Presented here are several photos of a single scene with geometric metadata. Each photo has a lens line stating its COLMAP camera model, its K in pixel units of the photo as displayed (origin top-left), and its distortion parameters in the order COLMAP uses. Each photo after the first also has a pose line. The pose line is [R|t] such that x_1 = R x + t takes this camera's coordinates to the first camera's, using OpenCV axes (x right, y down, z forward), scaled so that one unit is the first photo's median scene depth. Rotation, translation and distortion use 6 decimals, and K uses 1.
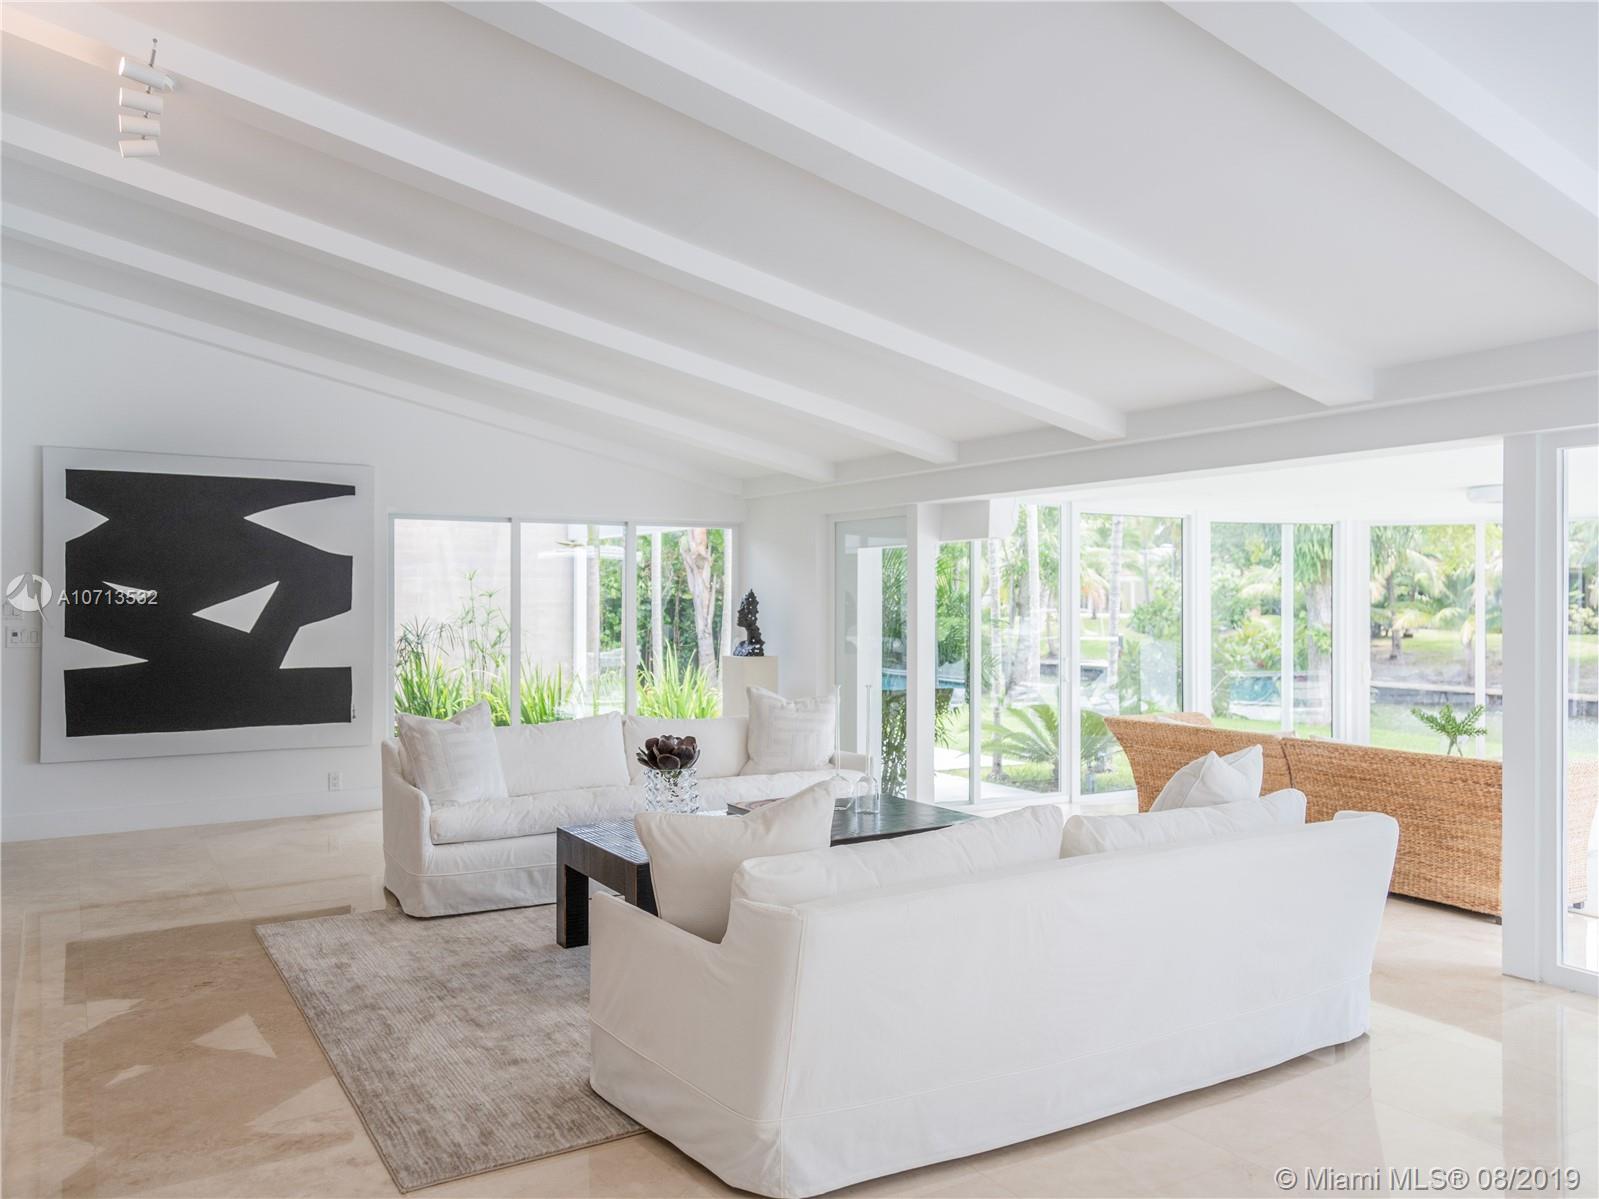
lens RADIAL K [[1201.6, 0, 799.5], [0, 1201.6, 599.5], [0, 0, 1]] dist [0.022904, -0.000819]
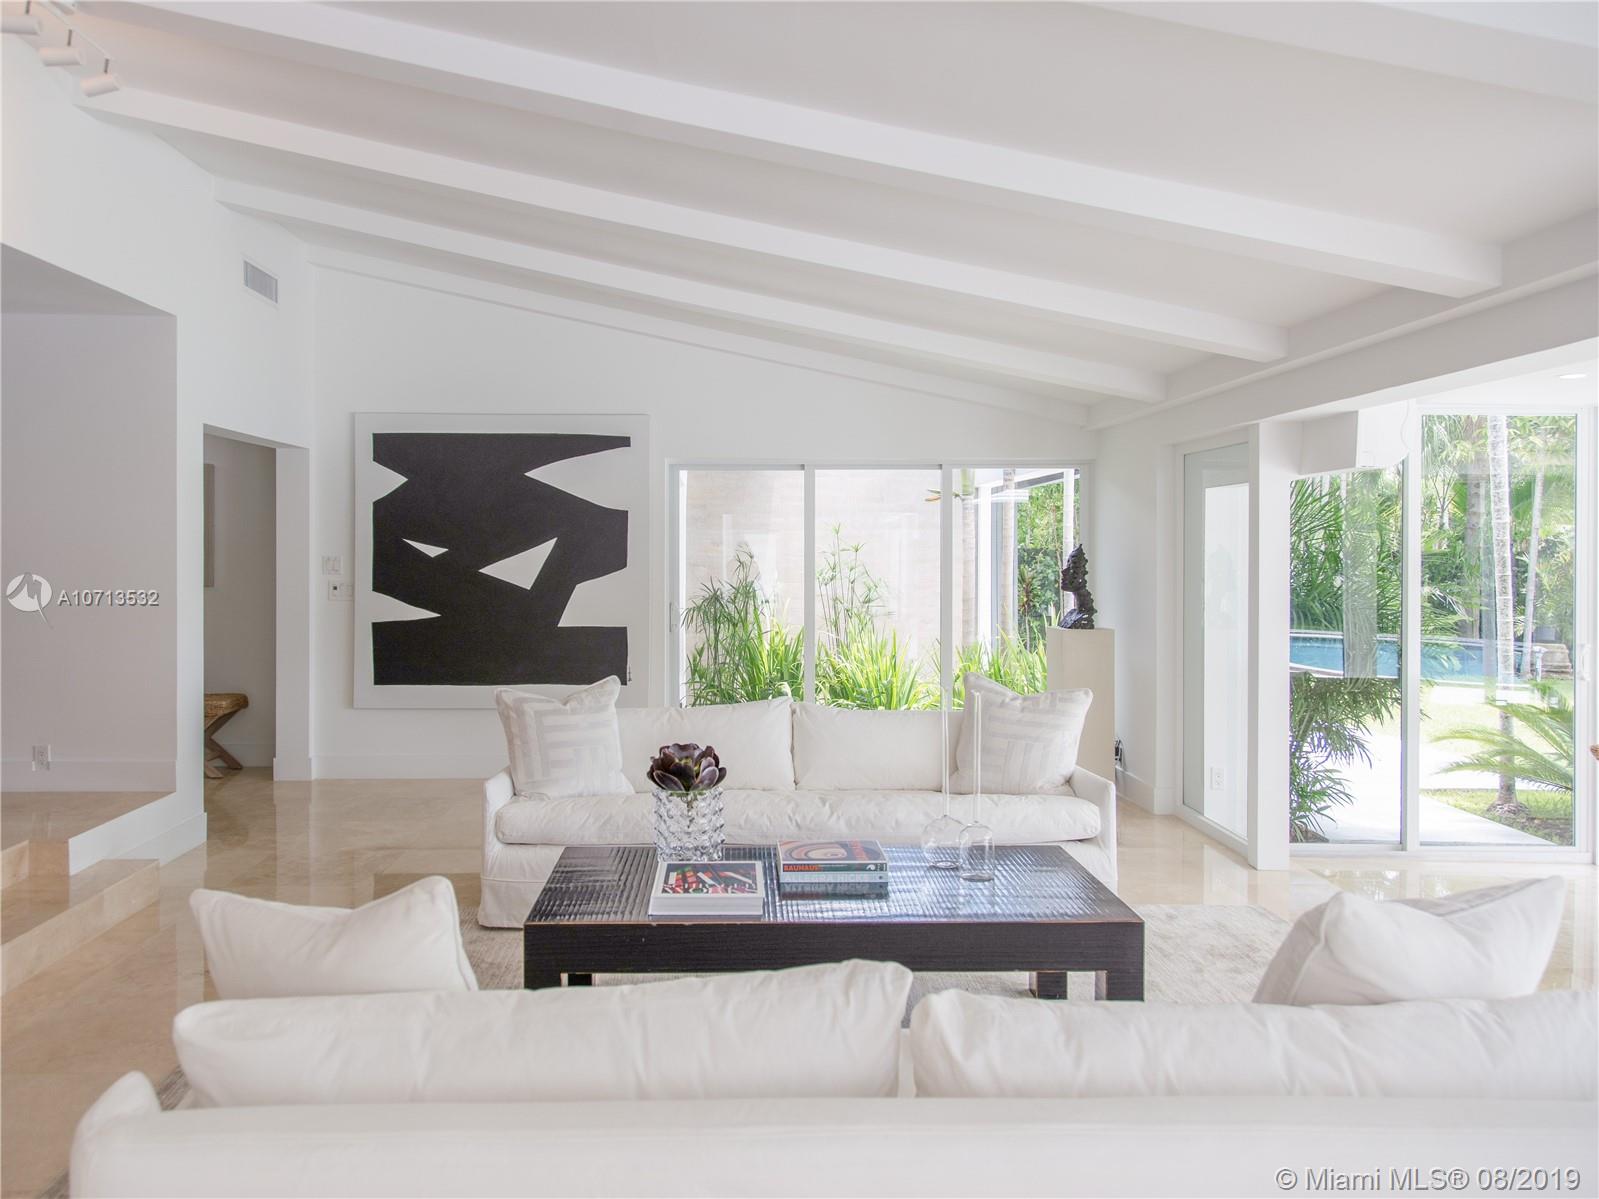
lens RADIAL K [[1176.8, 0, 797.6], [0, 1176.8, 554.8], [0, 0, 1]] dist [0.003997, -0.001347]
pose [[0.860073, 0.002779, -0.510164, 0.228533], [-0.000080, 0.999986, 0.005313, -0.006287], [0.510171, -0.004529, 0.860061, 0.281529]]
